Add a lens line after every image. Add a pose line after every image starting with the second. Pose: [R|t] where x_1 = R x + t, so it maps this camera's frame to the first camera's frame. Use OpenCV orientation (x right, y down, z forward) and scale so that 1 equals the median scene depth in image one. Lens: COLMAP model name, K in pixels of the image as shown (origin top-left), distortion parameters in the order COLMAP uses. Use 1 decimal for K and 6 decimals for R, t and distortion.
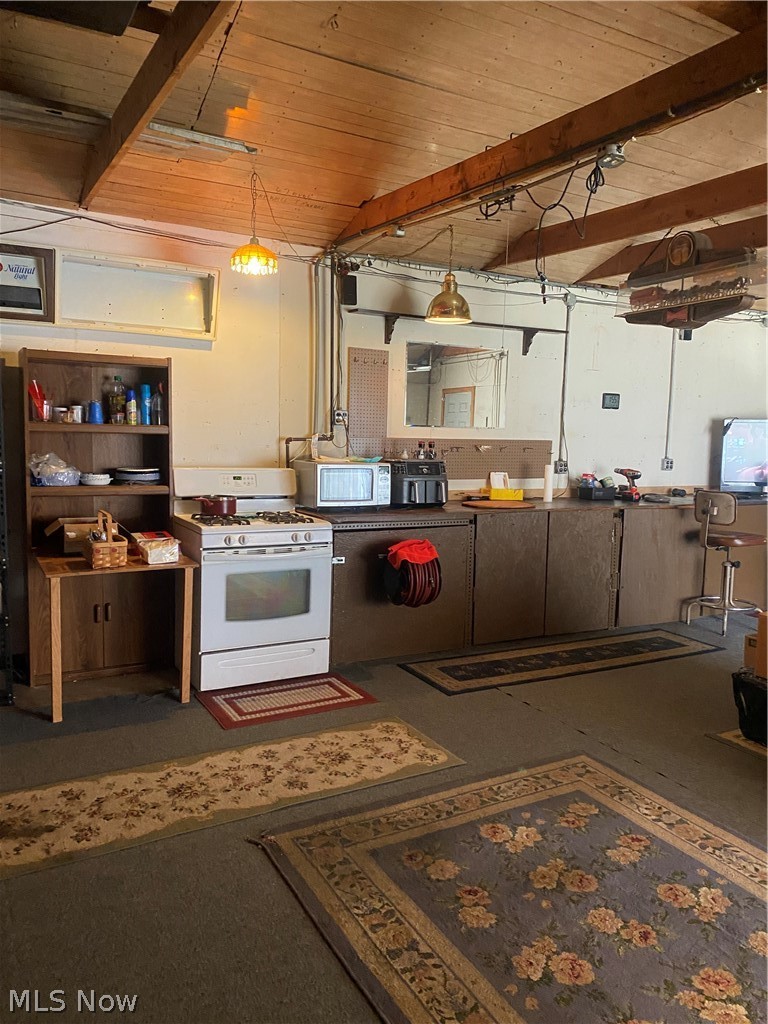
lens RADIAL K [[784.2, 0, 385.0], [0, 784.2, 510.3], [0, 0, 1]] dist [0.030466, 0.001226]
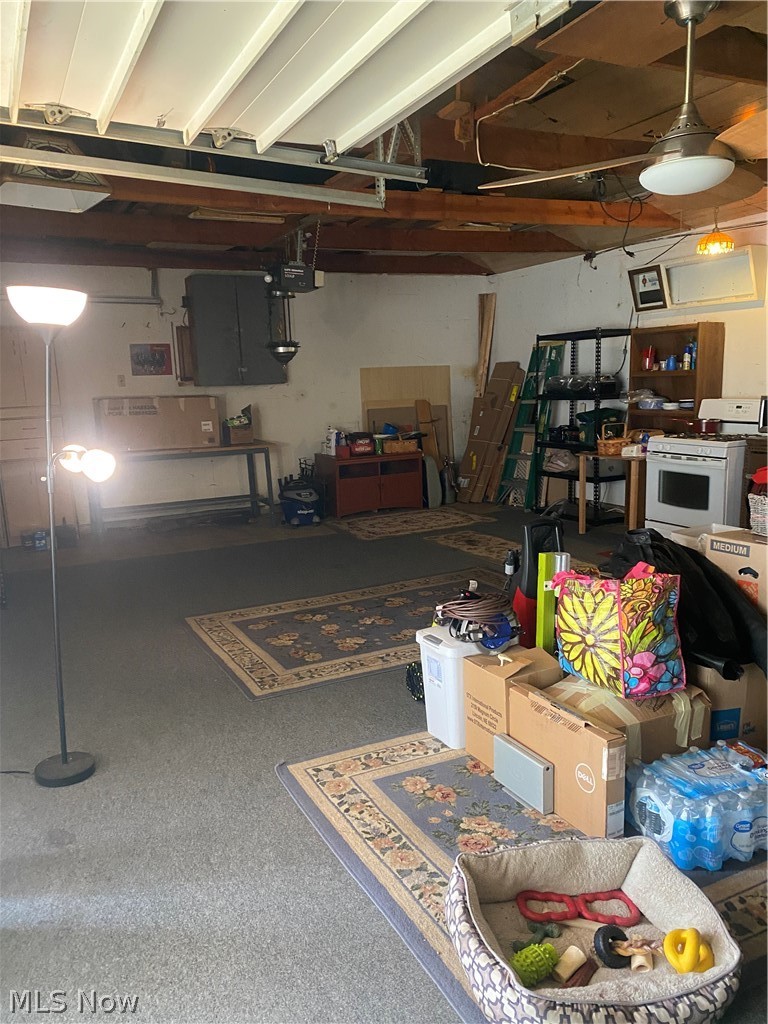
lens RADIAL K [[784.2, 0, 384.2], [0, 784.2, 513.9], [0, 0, 1]] dist [0.030466, 0.001226]
pose [[-0.044338, 0.141258, -0.988979, 1.583231], [-0.078688, 0.986384, 0.144415, -0.013275], [0.995913, 0.084224, -0.032619, 0.648635]]
